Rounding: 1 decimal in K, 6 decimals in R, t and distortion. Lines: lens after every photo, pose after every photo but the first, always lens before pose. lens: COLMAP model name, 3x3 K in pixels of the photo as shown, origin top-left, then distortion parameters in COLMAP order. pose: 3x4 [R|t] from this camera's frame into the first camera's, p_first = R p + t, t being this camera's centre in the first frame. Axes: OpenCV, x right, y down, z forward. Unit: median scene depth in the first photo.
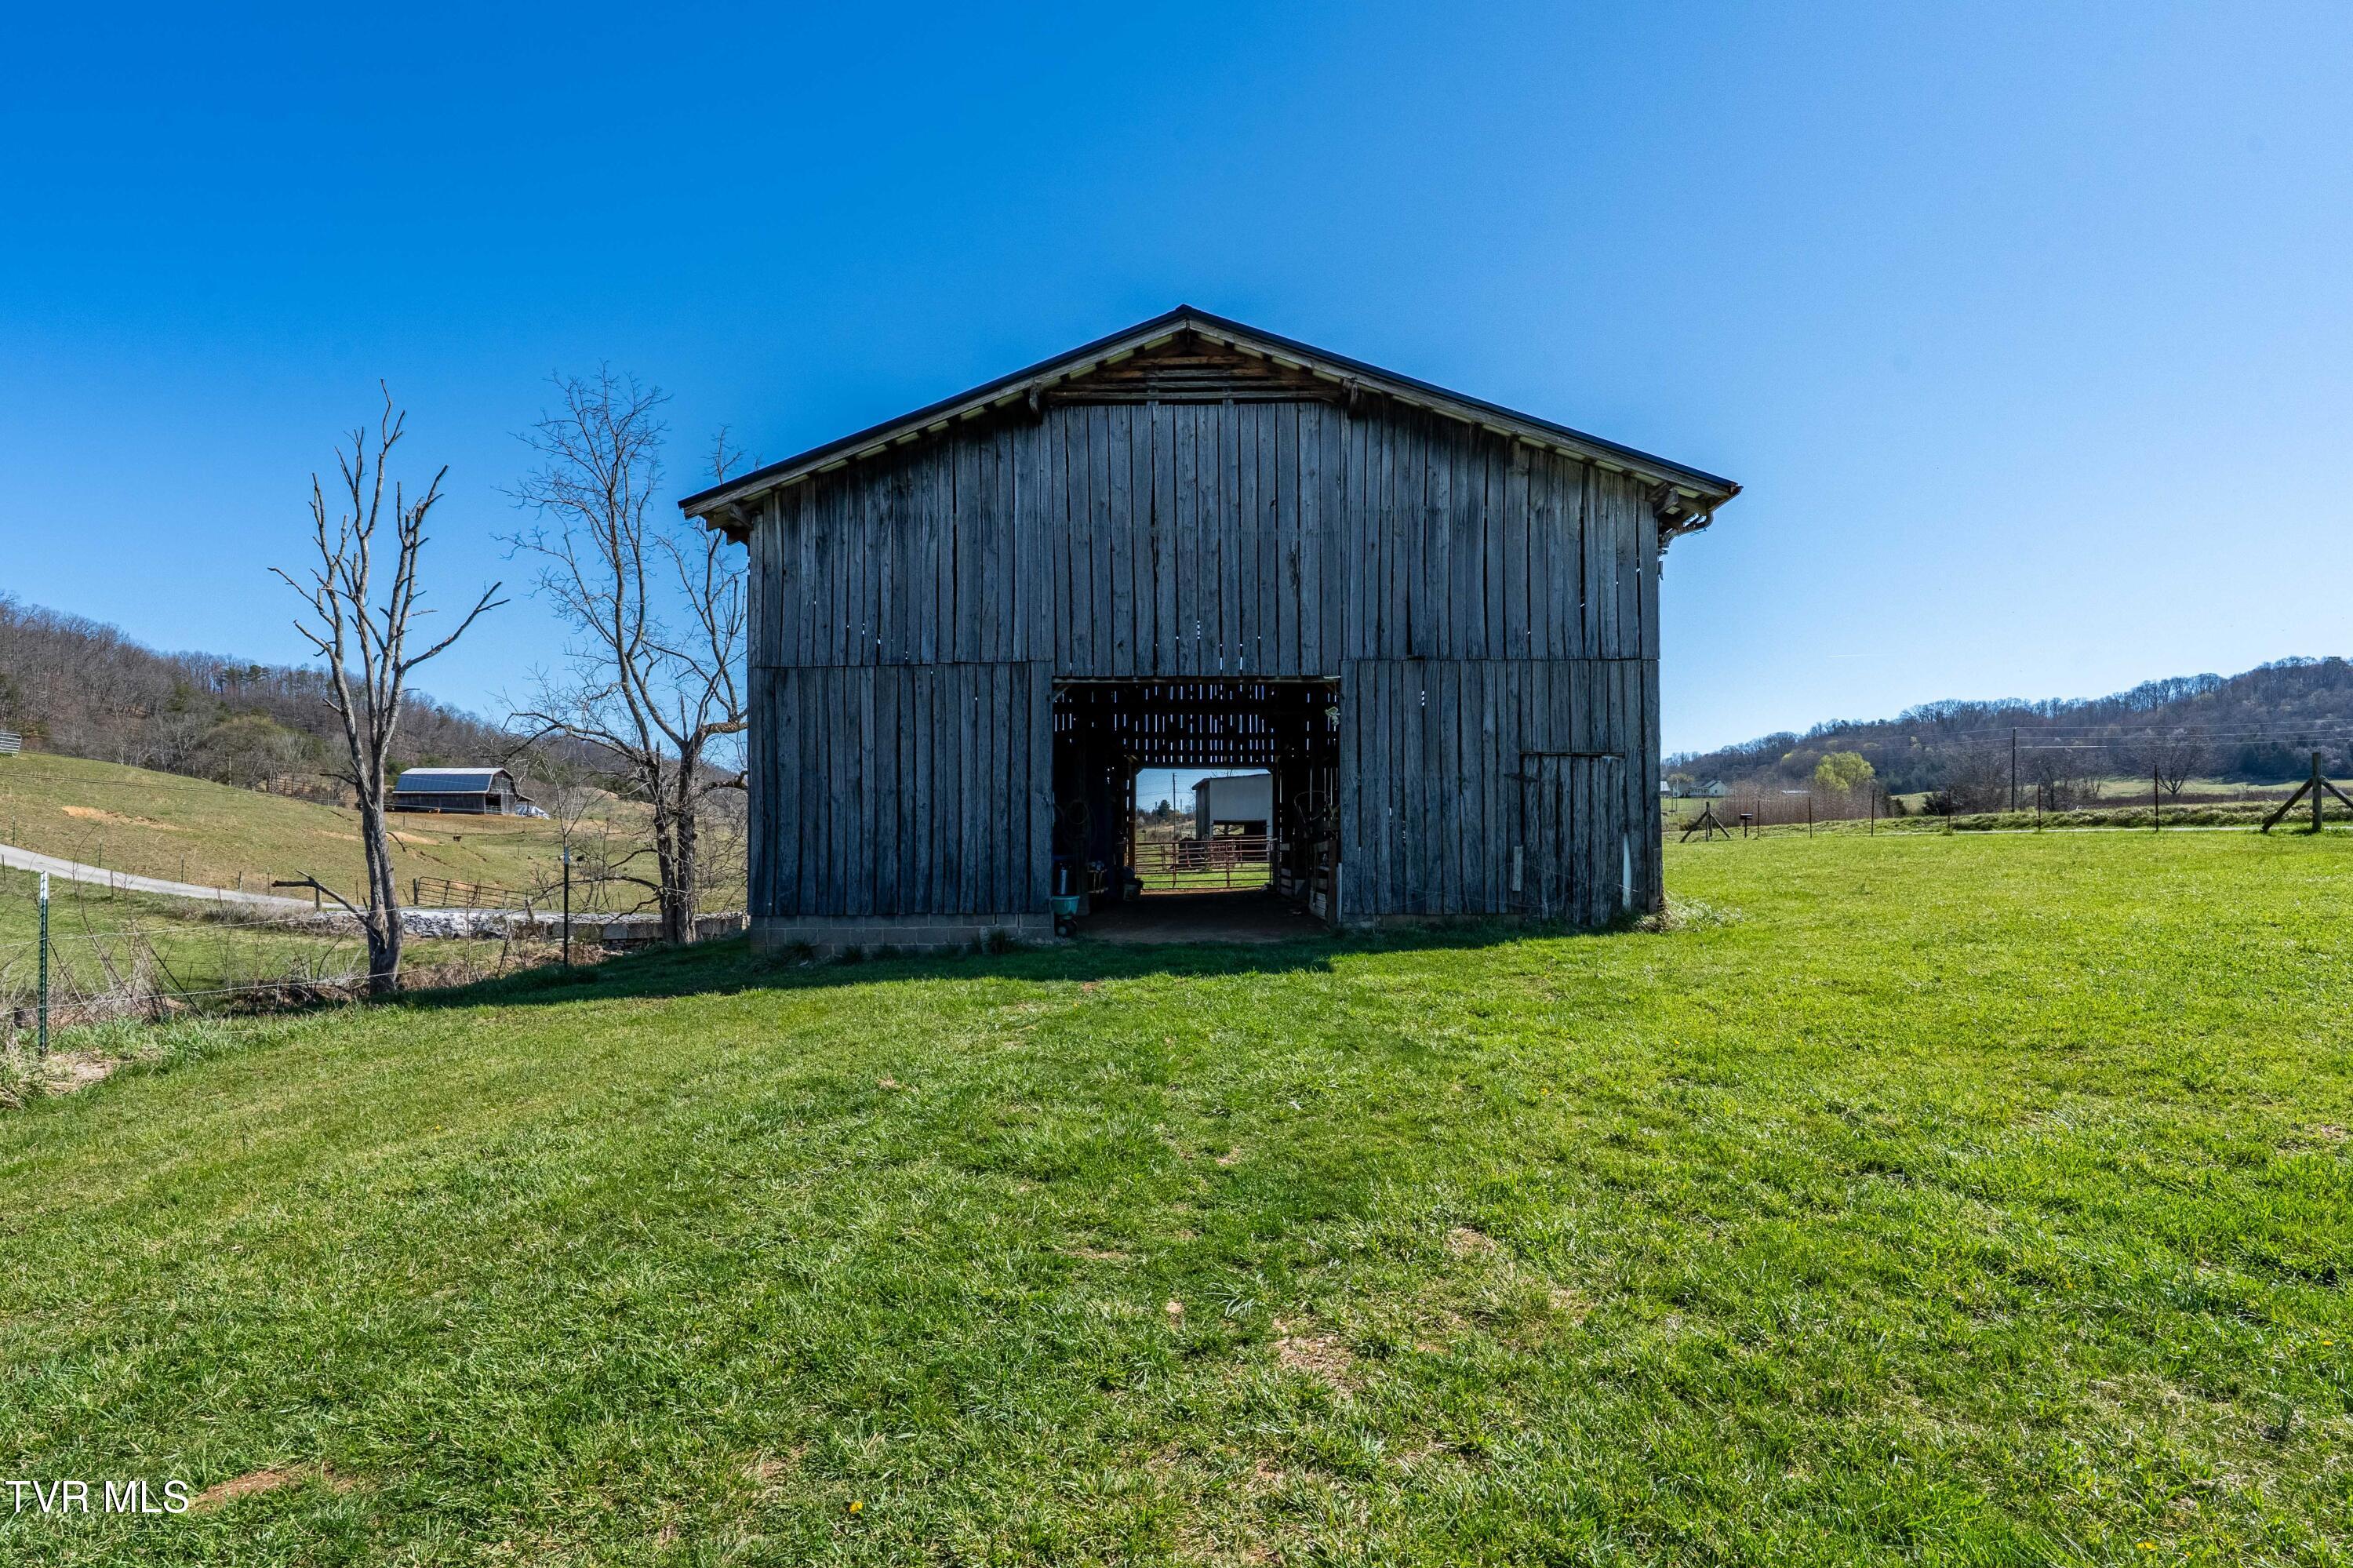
lens RADIAL K [[1087.6, 0, 1178.6], [0, 1087.6, 850.4], [0, 0, 1]] dist [0.000110, -0.000173]
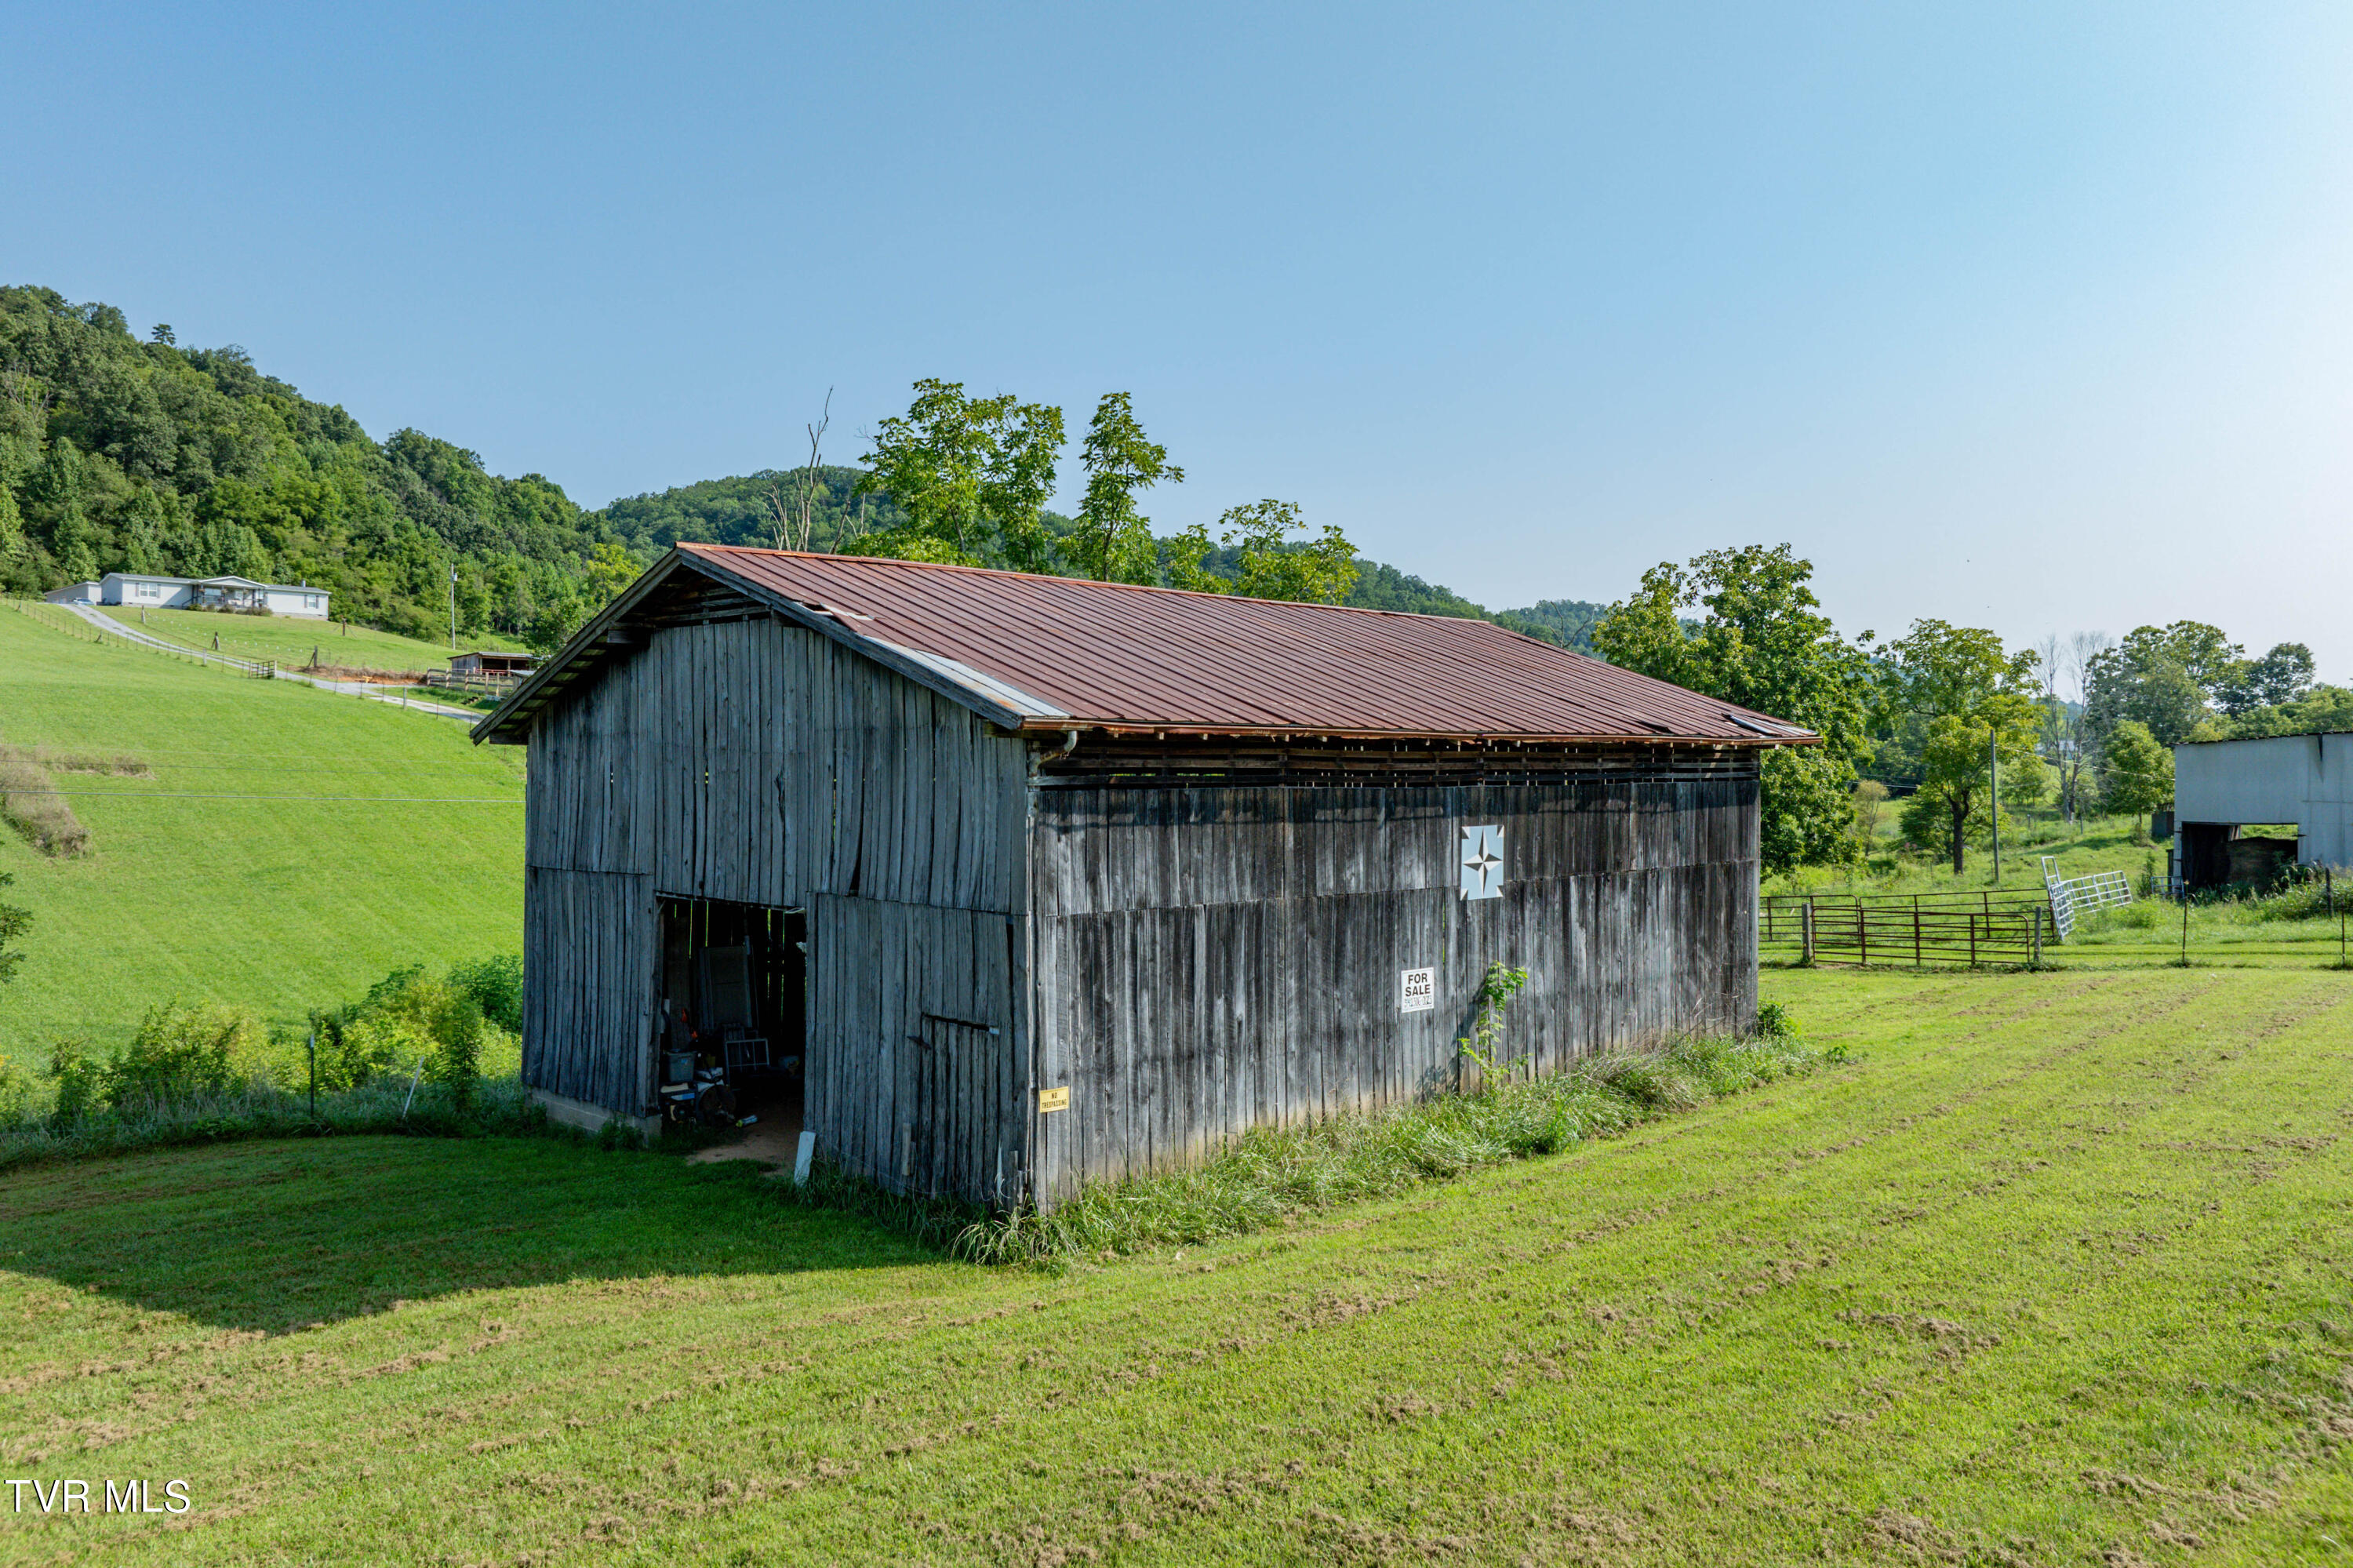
lens RADIAL K [[1722.9, 0, 1175.0], [0, 1722.9, 732.5], [0, 0, 1]] dist [-0.034712, 0.002604]
pose [[0.736519, -0.009246, -0.676353, 1.363133], [-0.007984, 0.999718, -0.022360, -0.278605], [0.676369, 0.021869, 0.736238, 0.132471]]
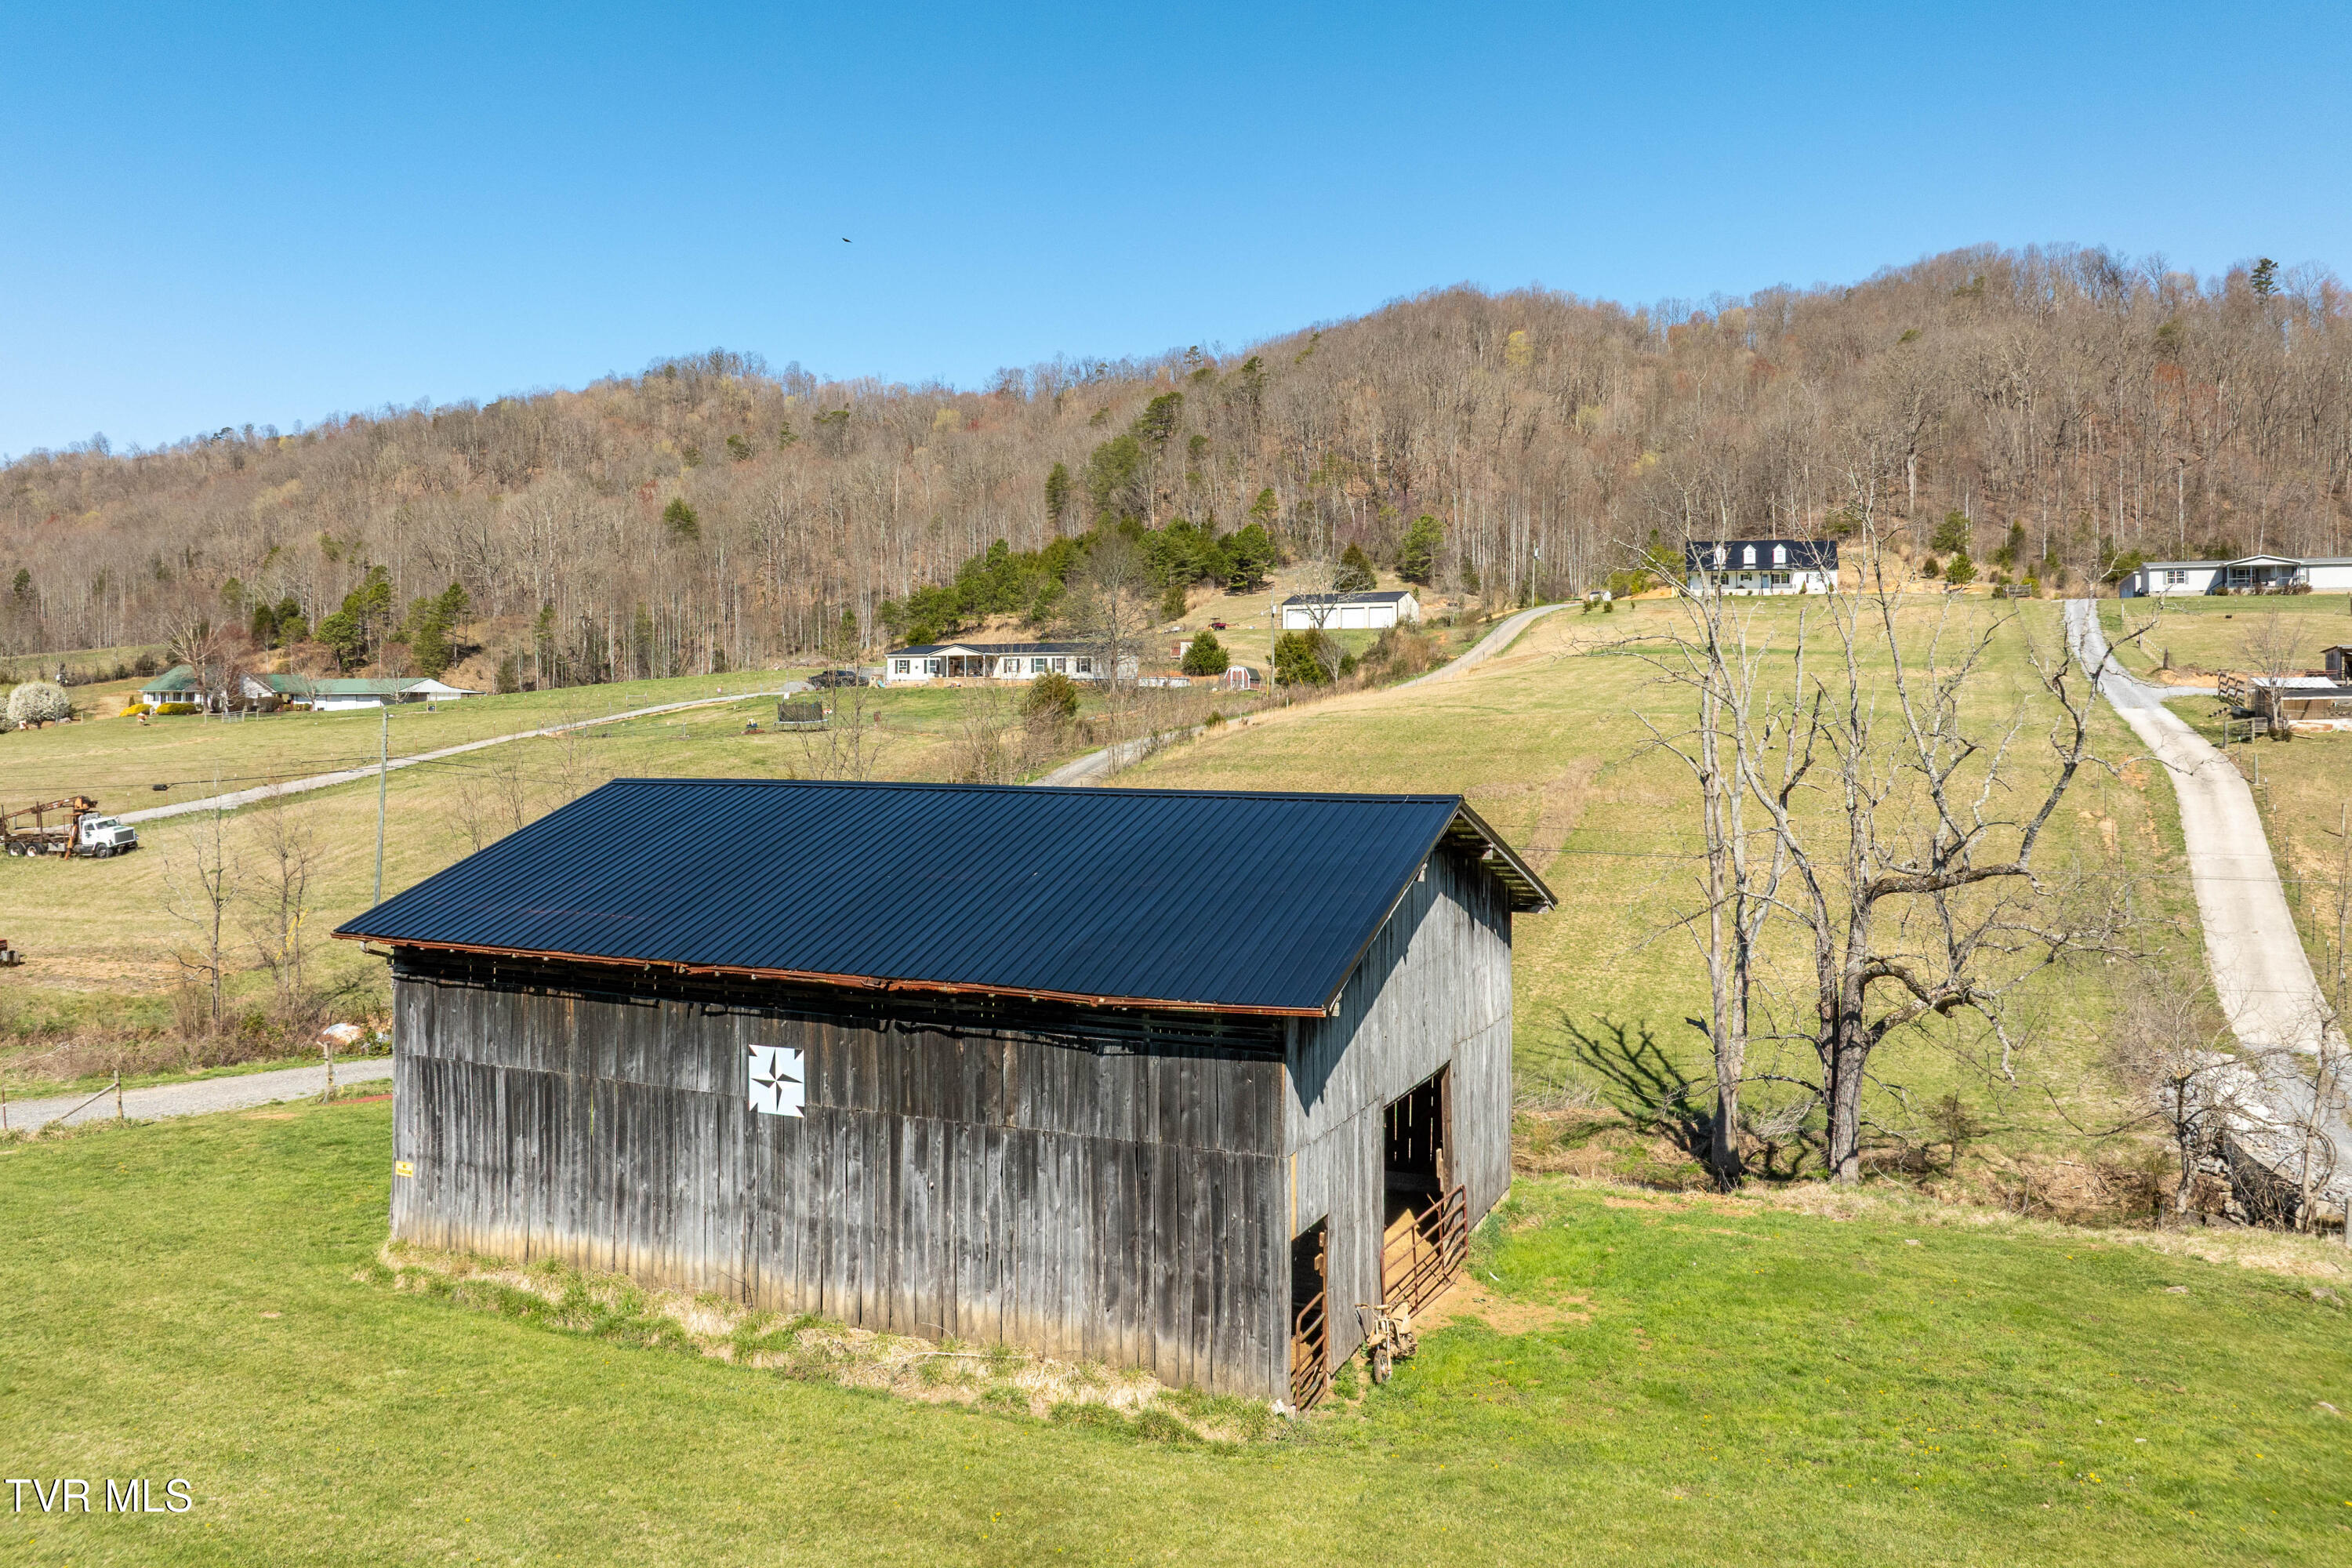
lens RADIAL K [[1722.1, 0, 1174.5], [0, 1722.1, 732.5], [0, 0, 1]] dist [-0.034712, 0.002604]
pose [[-0.381691, 0.010357, -0.924232, 1.938254], [-0.003874, 0.999911, 0.012805, -0.576797], [0.924282, 0.008468, -0.381617, 2.598694]]
